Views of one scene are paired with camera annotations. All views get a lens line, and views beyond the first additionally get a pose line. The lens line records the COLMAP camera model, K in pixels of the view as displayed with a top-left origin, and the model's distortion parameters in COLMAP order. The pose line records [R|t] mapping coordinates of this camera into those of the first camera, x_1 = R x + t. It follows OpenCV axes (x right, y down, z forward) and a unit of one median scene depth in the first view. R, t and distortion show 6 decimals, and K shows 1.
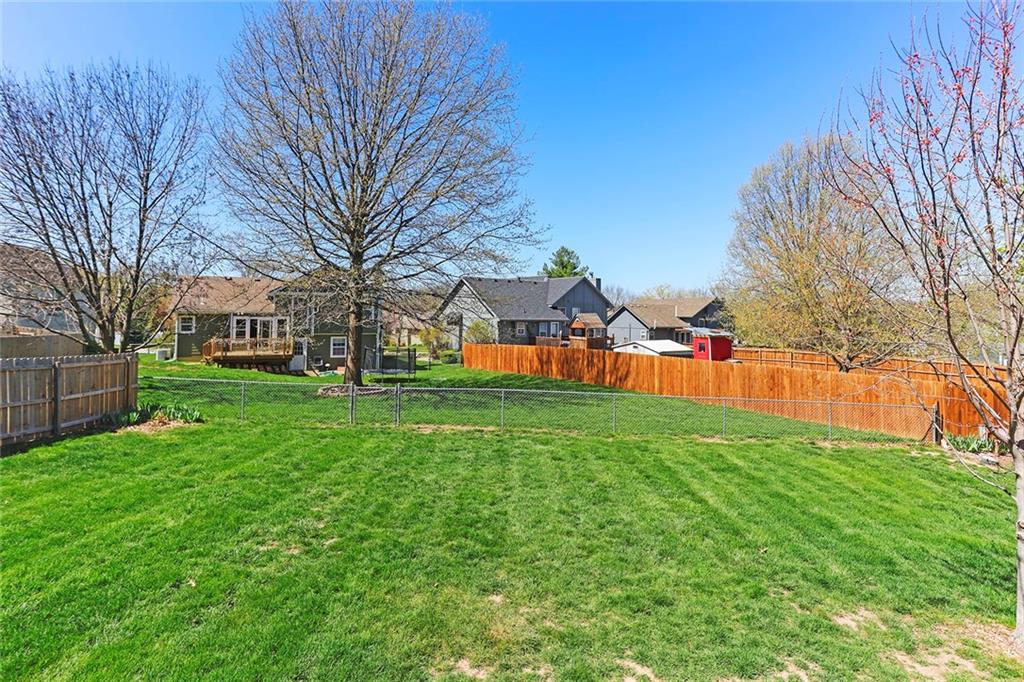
lens RADIAL K [[488.2, 0, 510.1], [0, 488.2, 280.5], [0, 0, 1]] dist [-0.000697, 0.000966]
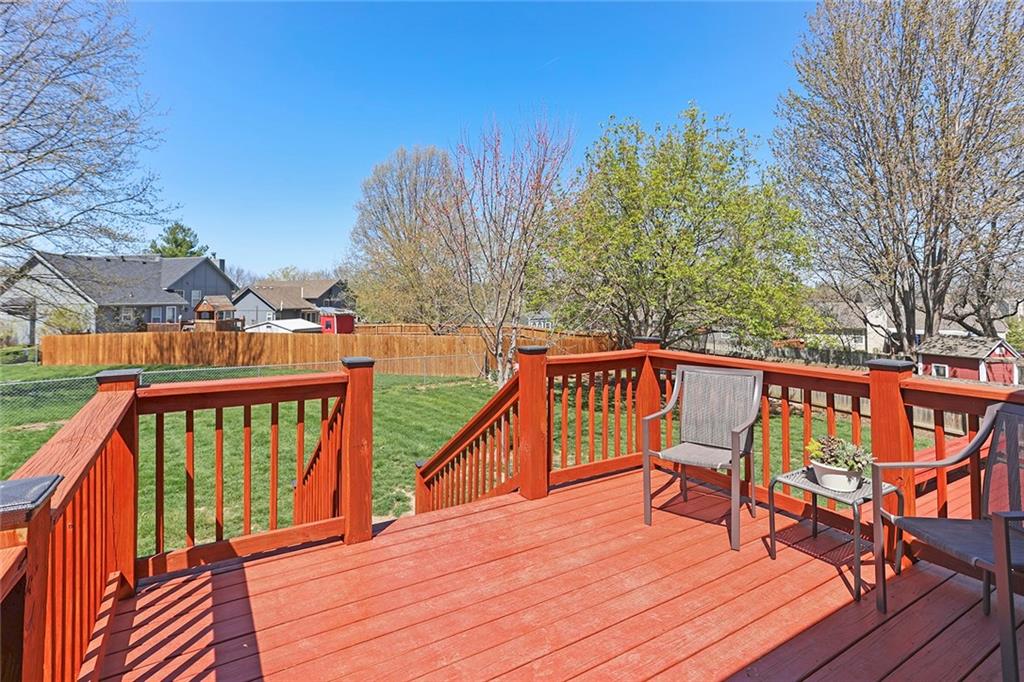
lens RADIAL K [[514.4, 0, 510.9], [0, 514.4, 279.2], [0, 0, 1]] dist [-0.001098, -0.000281]
pose [[0.743758, 0.001581, 0.668447, -0.091432], [-0.025215, 0.999352, 0.025692, -0.007112], [-0.667973, -0.035964, 0.743316, -0.158432]]
